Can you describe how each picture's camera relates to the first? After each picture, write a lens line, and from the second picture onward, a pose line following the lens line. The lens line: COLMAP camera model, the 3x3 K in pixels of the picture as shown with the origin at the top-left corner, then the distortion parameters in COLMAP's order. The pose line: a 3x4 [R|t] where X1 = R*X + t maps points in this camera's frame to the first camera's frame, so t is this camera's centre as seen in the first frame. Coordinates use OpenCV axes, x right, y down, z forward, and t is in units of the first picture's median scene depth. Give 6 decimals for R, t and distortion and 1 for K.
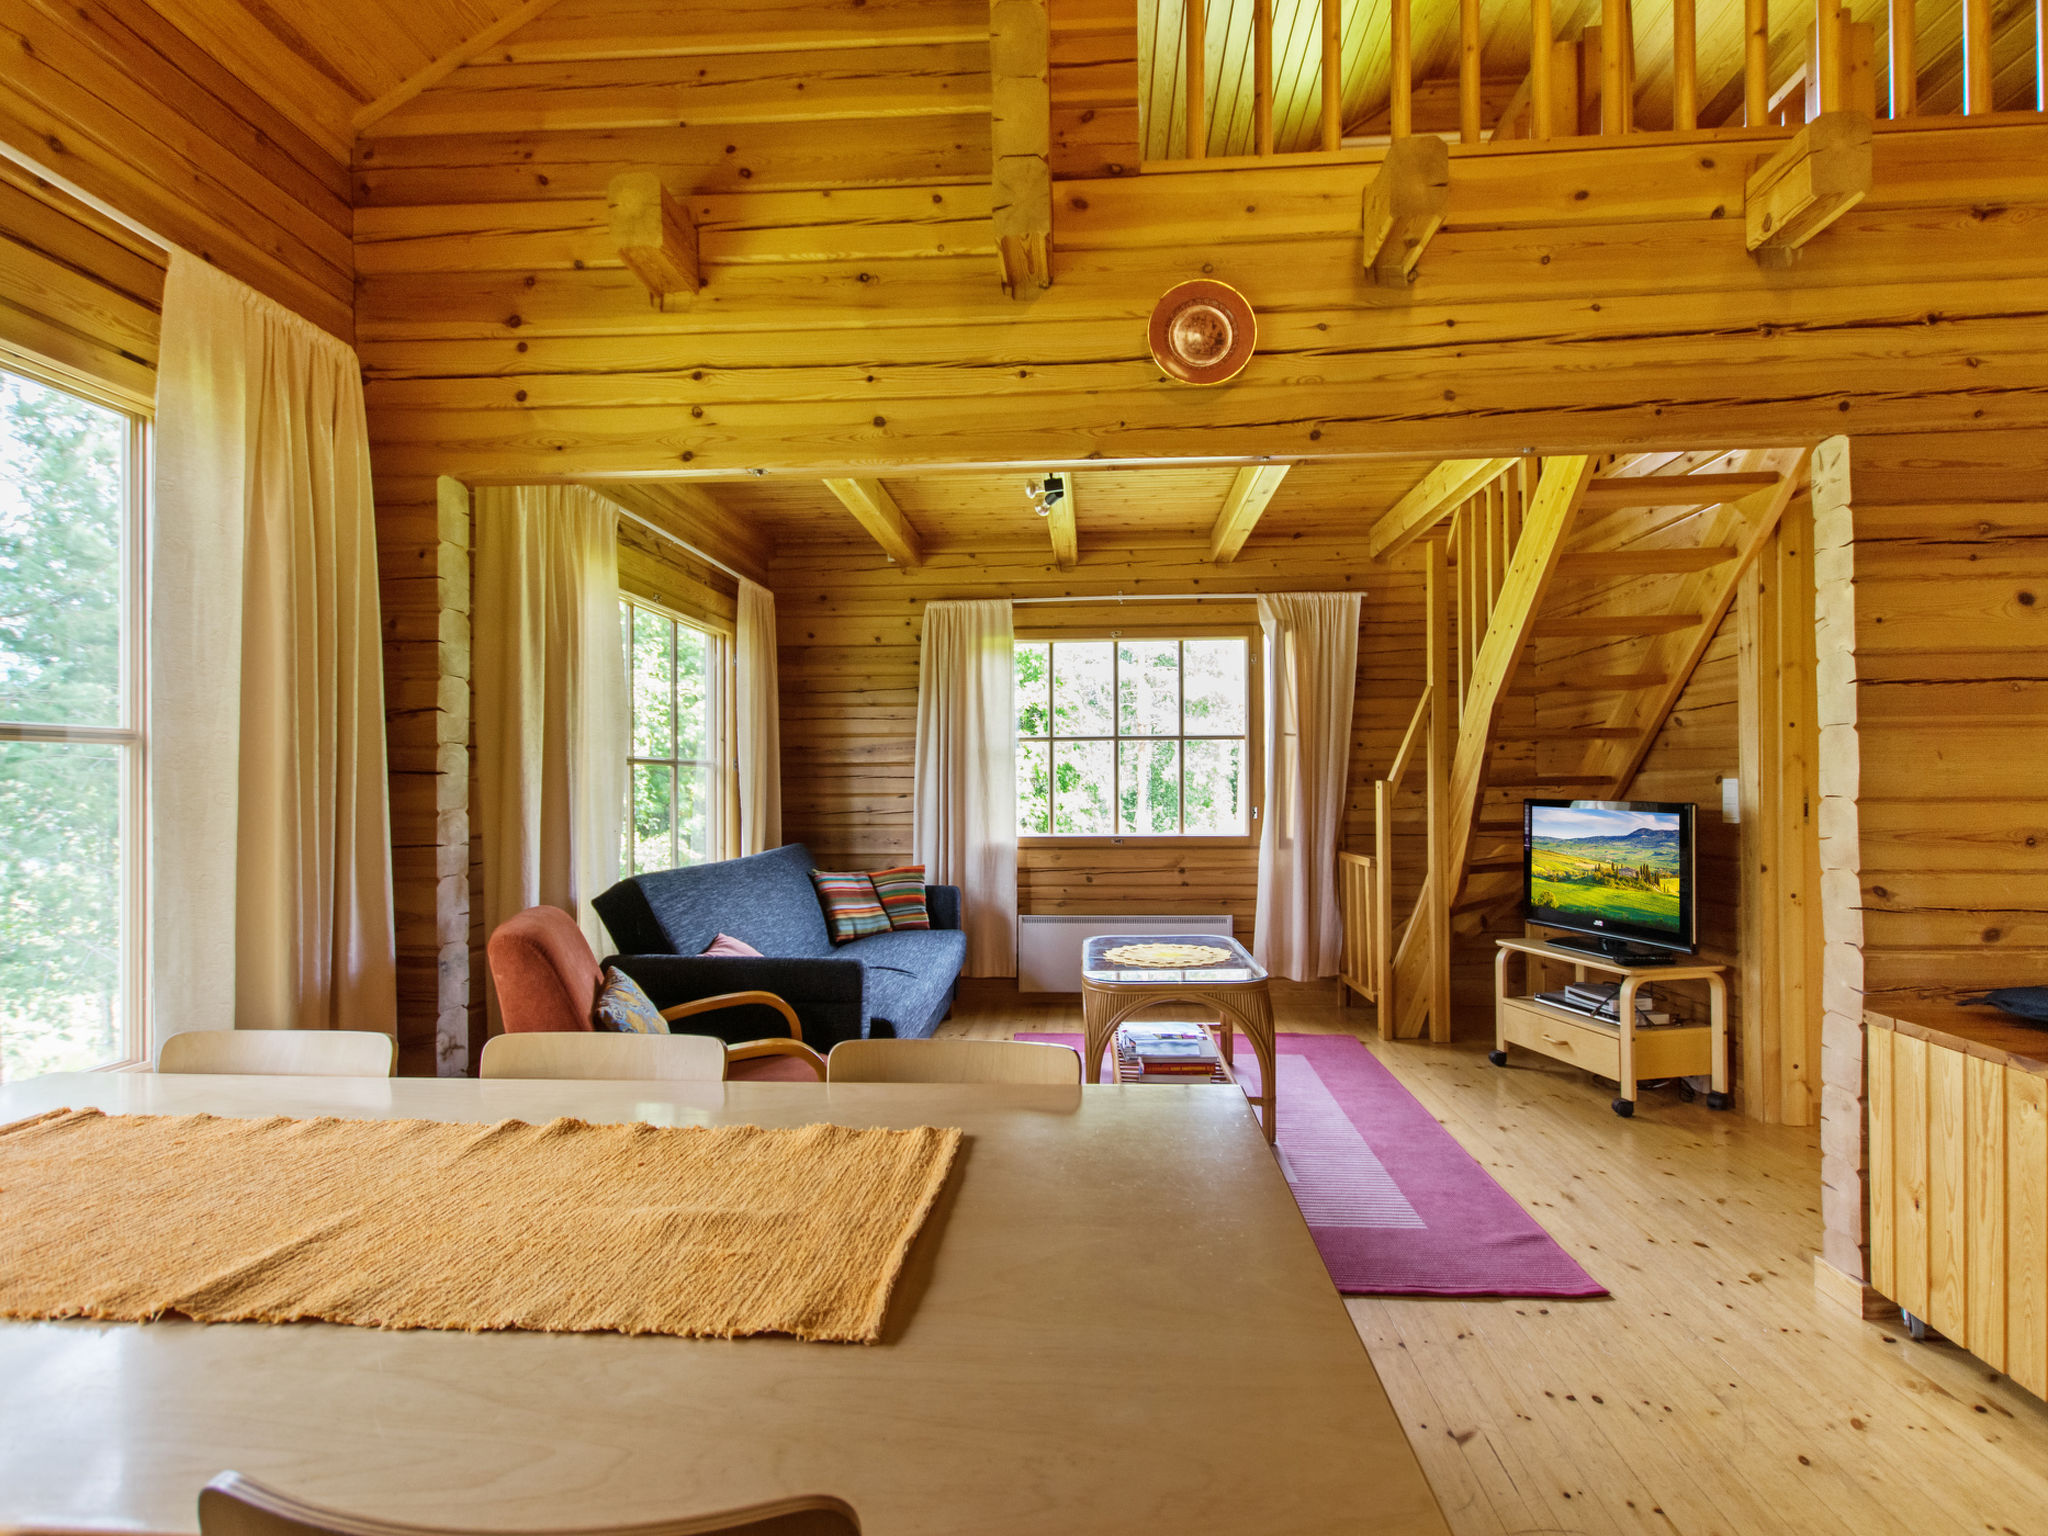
lens RADIAL K [[1008.7, 0, 1020.8], [0, 1008.7, 783.1], [0, 0, 1]] dist [0.004123, 0.000715]
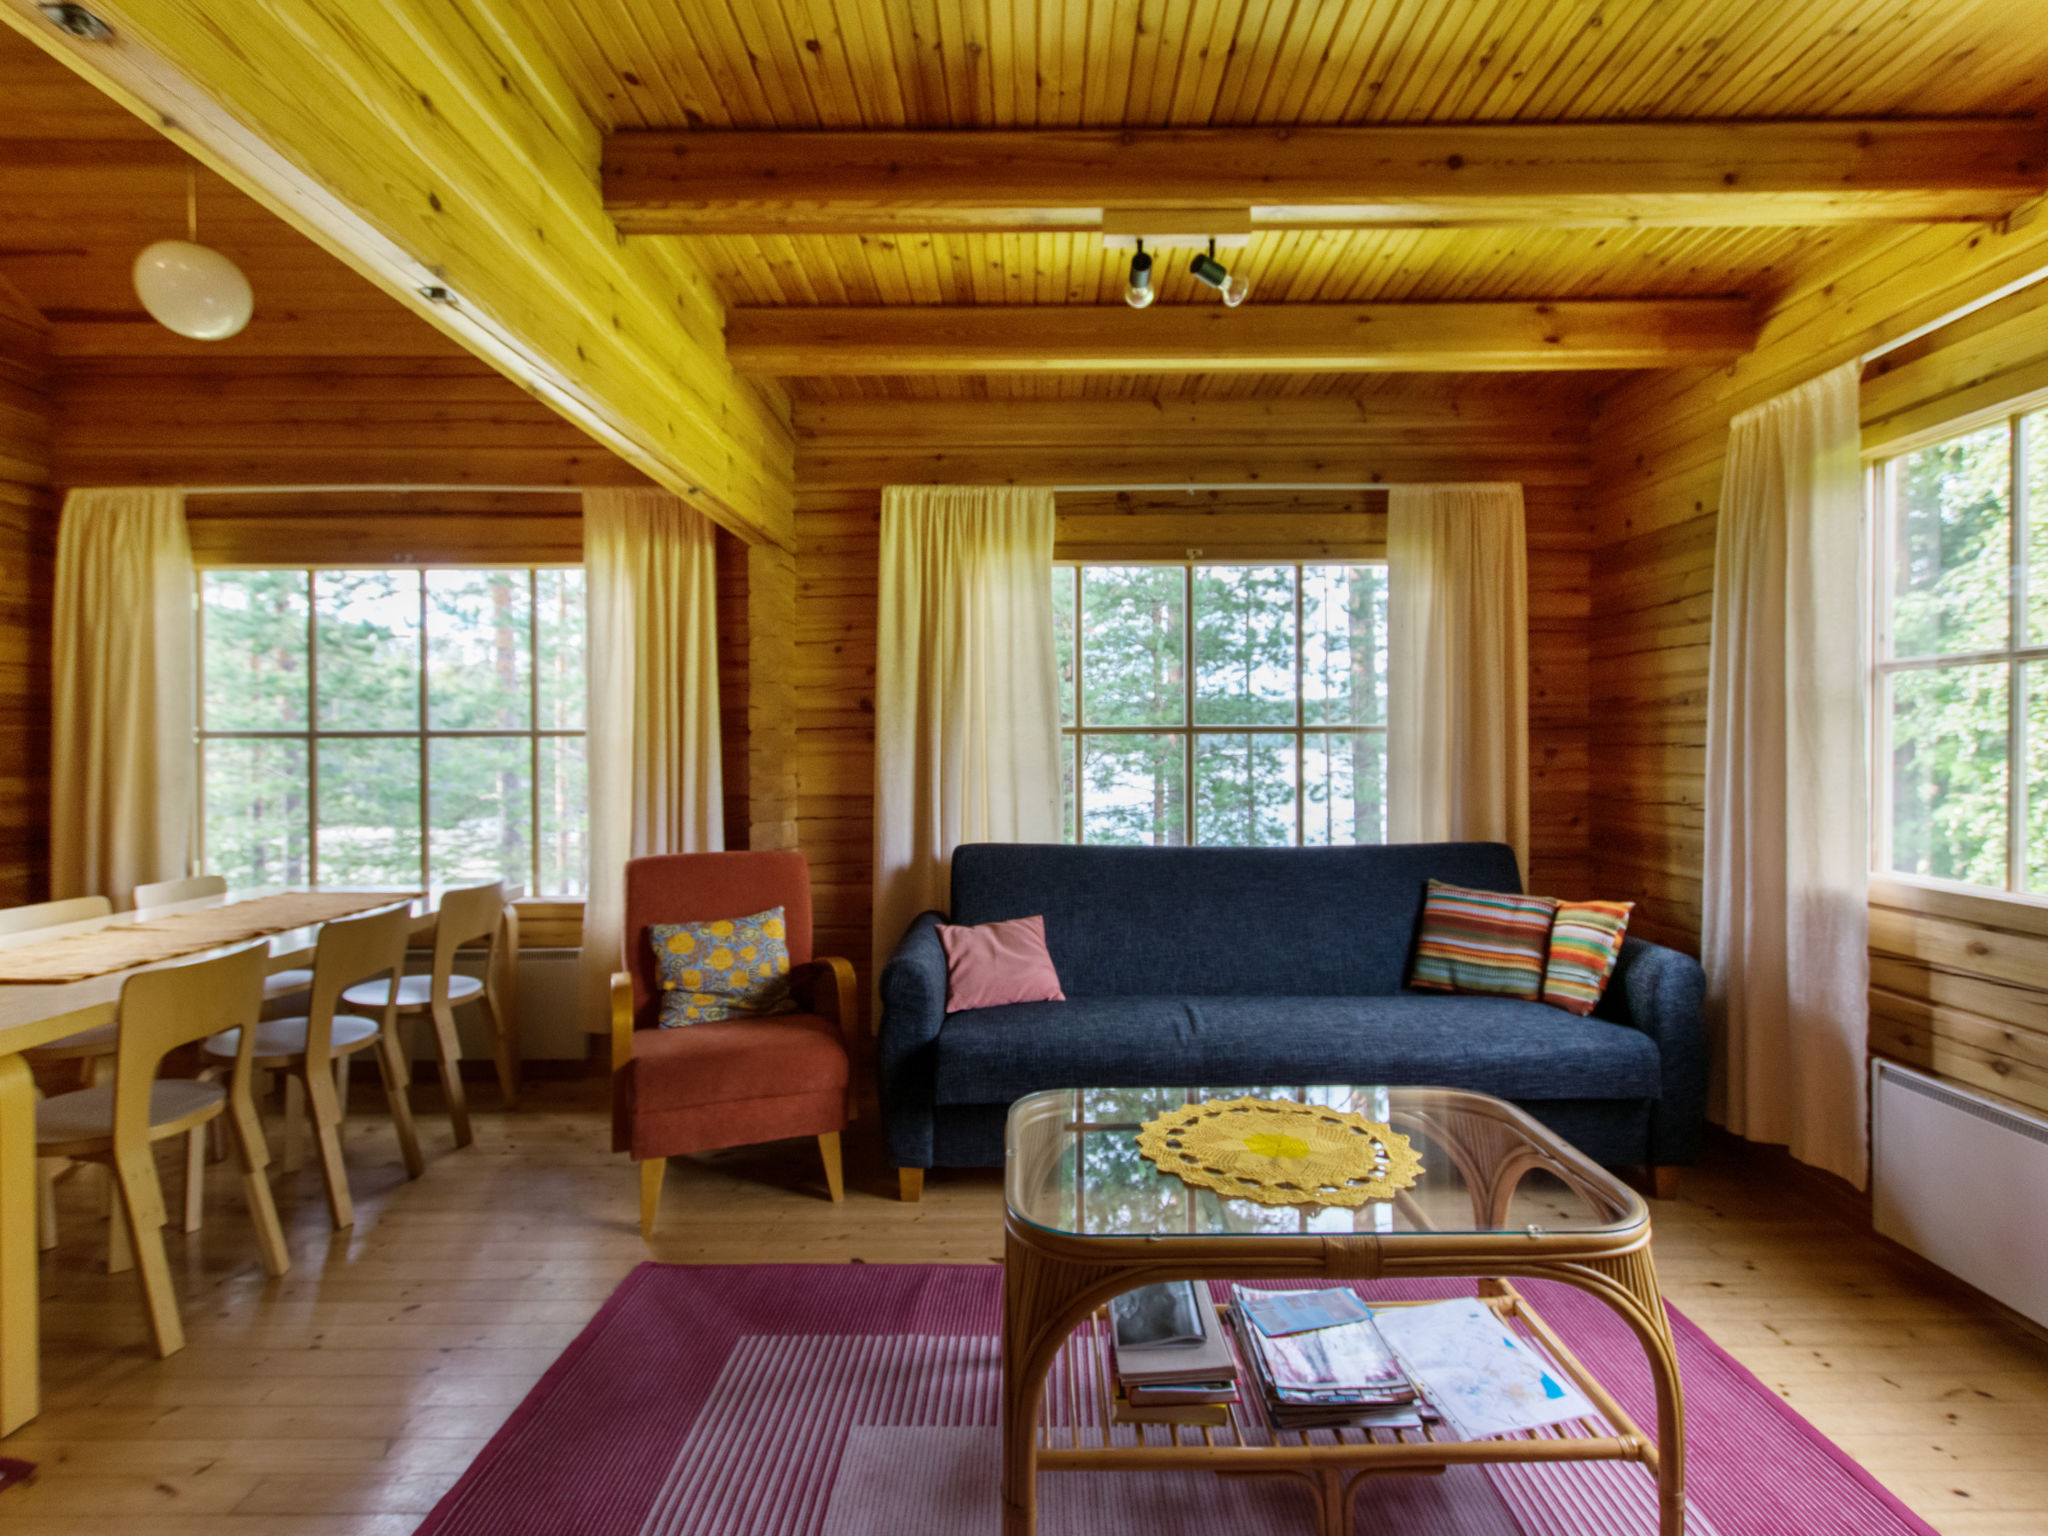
lens RADIAL K [[1014.4, 0, 1022.0], [0, 1014.4, 750.1], [0, 0, 1]] dist [0.011754, -0.001157]
pose [[0.077322, 0.014611, -0.996899, 0.453310], [0.004879, 0.999875, 0.015033, -0.015963], [0.996994, -0.006026, 0.077241, 0.628749]]
